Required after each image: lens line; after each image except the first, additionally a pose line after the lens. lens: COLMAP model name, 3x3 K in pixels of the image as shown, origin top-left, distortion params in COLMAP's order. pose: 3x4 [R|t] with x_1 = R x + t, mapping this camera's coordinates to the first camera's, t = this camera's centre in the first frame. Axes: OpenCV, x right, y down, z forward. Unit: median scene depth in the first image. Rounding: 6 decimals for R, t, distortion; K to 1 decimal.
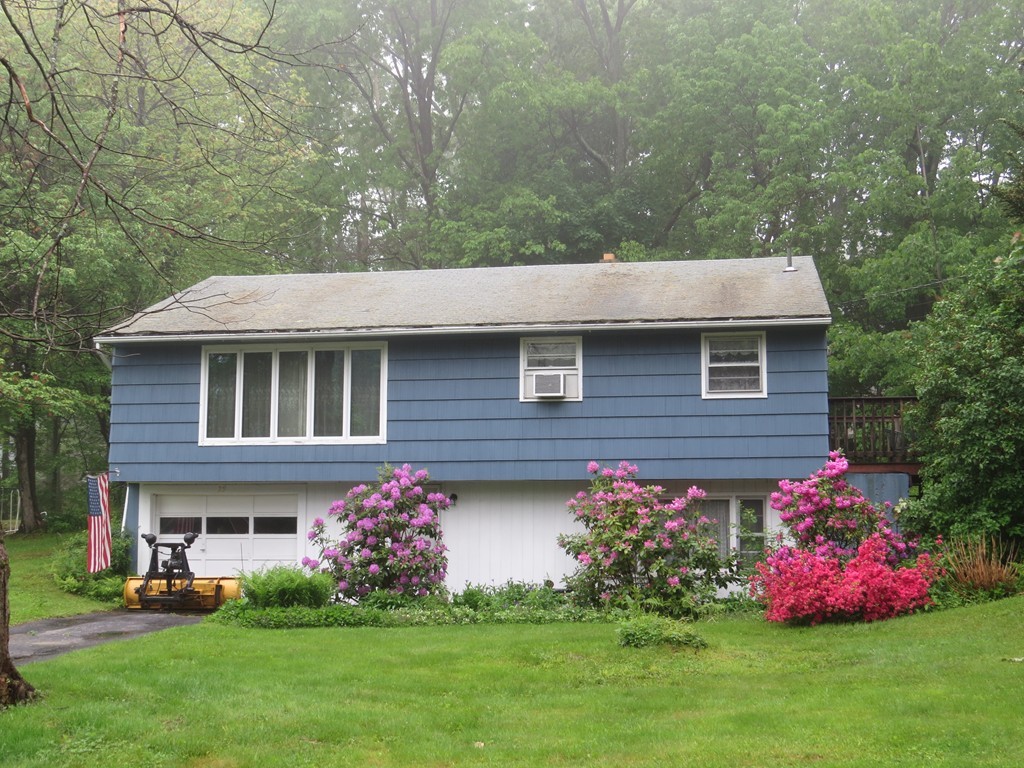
lens RADIAL K [[1049.1, 0, 512.0], [0, 1049.1, 384.0], [0, 0, 1]] dist [-0.026320, 0.003436]
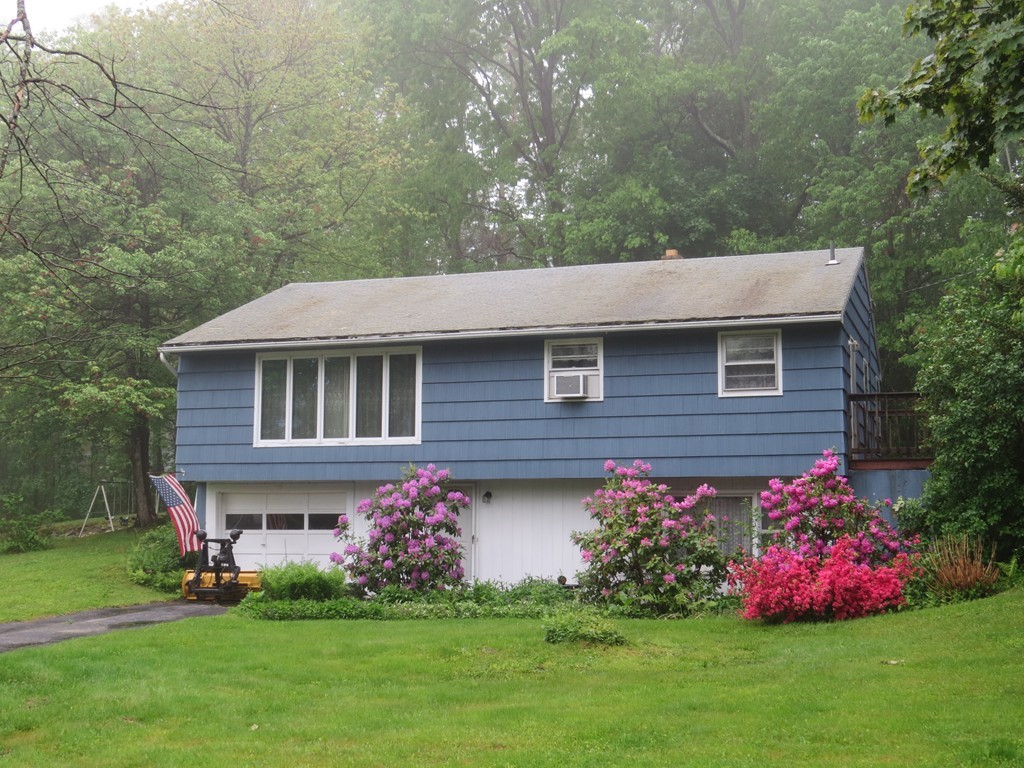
lens RADIAL K [[1049.1, 0, 512.0], [0, 1049.1, 384.0], [0, 0, 1]] dist [-0.026320, 0.003436]
pose [[0.991371, -0.017053, -0.129975, 0.116102], [0.018146, 0.999809, 0.007226, -0.009569], [0.129827, -0.009523, 0.991491, -0.026269]]
